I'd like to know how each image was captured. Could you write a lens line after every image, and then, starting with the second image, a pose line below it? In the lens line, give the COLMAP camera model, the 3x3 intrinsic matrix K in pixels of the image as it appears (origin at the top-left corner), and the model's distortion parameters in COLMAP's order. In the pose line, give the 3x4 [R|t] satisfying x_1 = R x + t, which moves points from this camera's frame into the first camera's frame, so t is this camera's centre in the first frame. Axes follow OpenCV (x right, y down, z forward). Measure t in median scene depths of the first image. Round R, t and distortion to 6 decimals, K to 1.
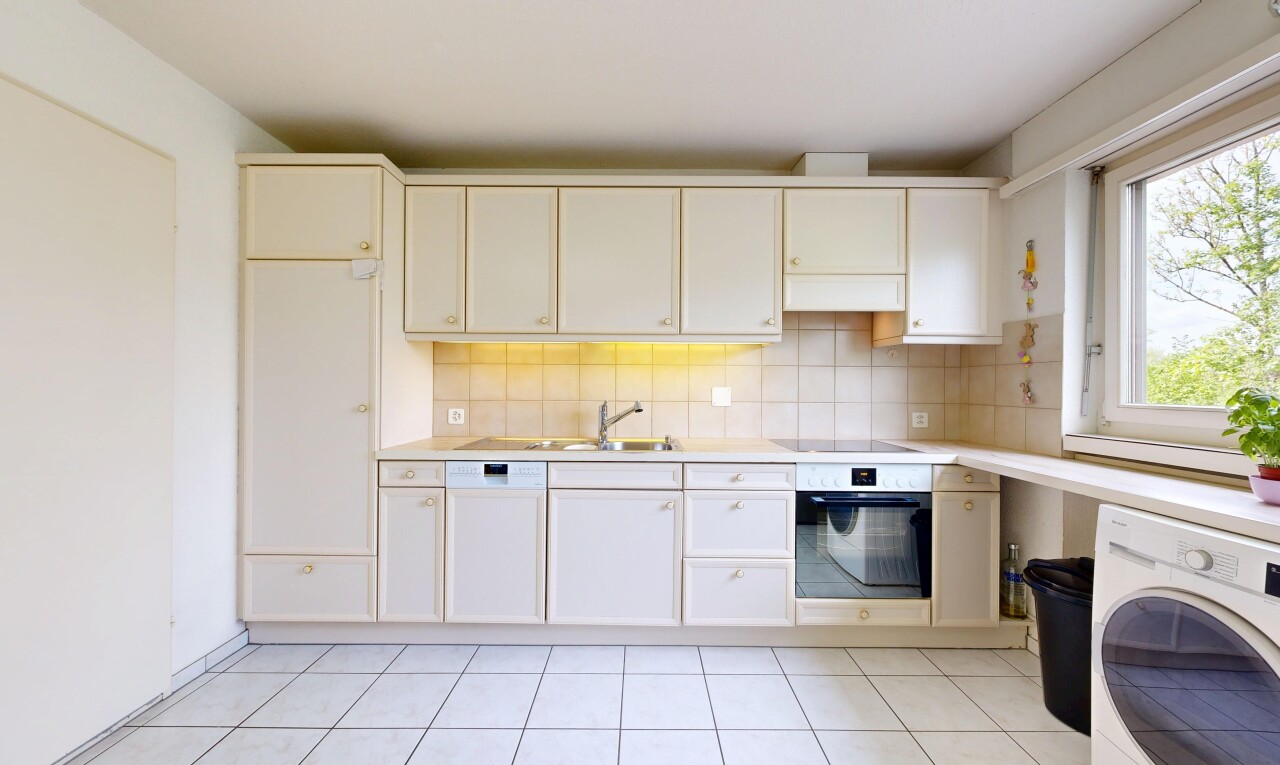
lens RADIAL K [[498.6, 0, 641.6], [0, 498.6, 387.7], [0, 0, 1]] dist [0.002502, 0.000223]
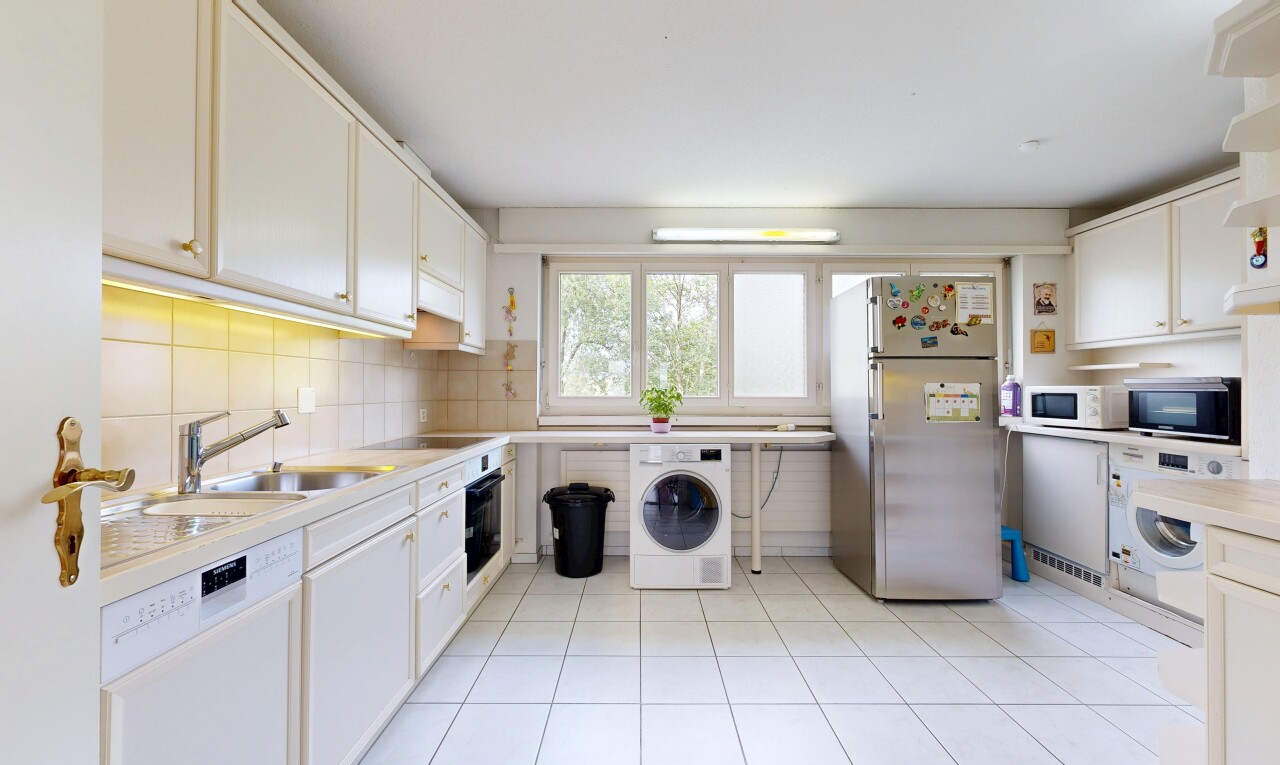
lens RADIAL K [[498.6, 0, 639.8], [0, 498.6, 382.1], [0, 0, 1]] dist [0.002502, 0.000223]
pose [[0.010798, 0.005620, 0.999926, -0.702749], [-0.004218, 0.999976, -0.005575, -0.008084], [-0.999933, -0.004158, 0.010822, 0.597465]]
